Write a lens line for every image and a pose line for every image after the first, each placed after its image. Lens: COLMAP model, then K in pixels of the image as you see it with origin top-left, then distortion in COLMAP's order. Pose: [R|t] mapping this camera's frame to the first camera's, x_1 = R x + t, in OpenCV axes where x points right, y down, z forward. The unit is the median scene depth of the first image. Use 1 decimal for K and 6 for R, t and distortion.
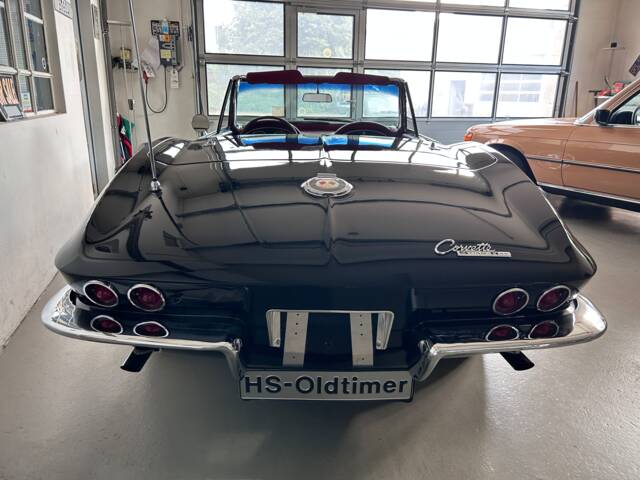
lens RADIAL K [[481.0, 0, 318.4], [0, 481.0, 237.8], [0, 0, 1]] dist [0.048088, -0.044068]
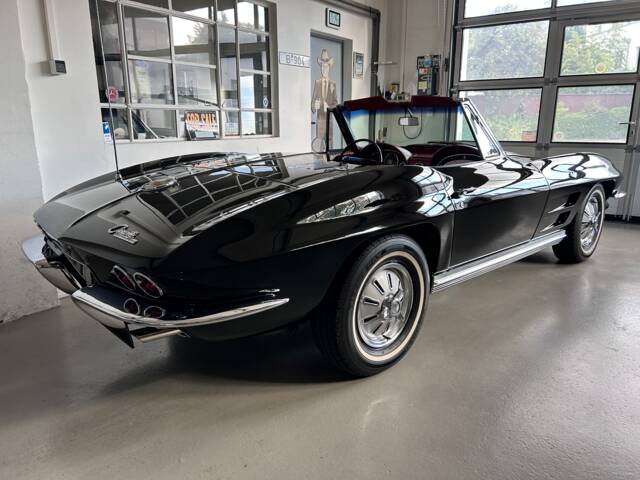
lens RADIAL K [[481.0, 0, 321.8], [0, 481.0, 244.6], [0, 0, 1]] dist [0.048088, -0.044068]
pose [[0.671794, 0.165431, -0.722028, 0.698658], [-0.193633, 0.980069, 0.044392, -0.046929], [0.714981, 0.109986, 0.690438, 0.197840]]
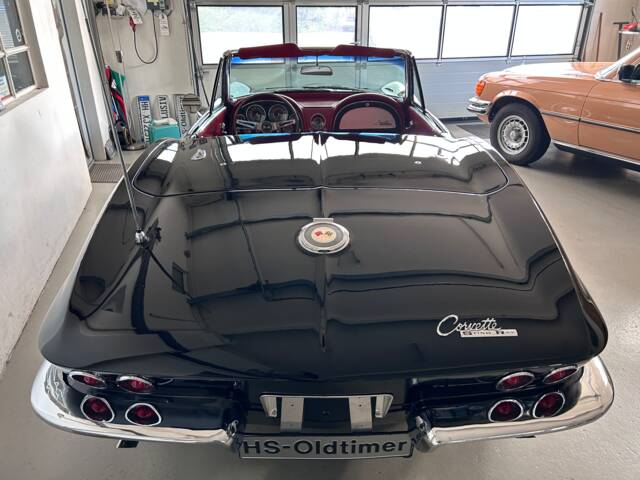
lens RADIAL K [[481.0, 0, 320.8], [0, 481.0, 239.9], [0, 0, 1]] dist [0.048088, -0.044068]
pose [[0.999826, -0.015021, -0.011021, 0.011597], [0.016615, 0.986537, 0.162695, -0.128398], [0.008429, -0.162850, 0.986615, 0.040010]]
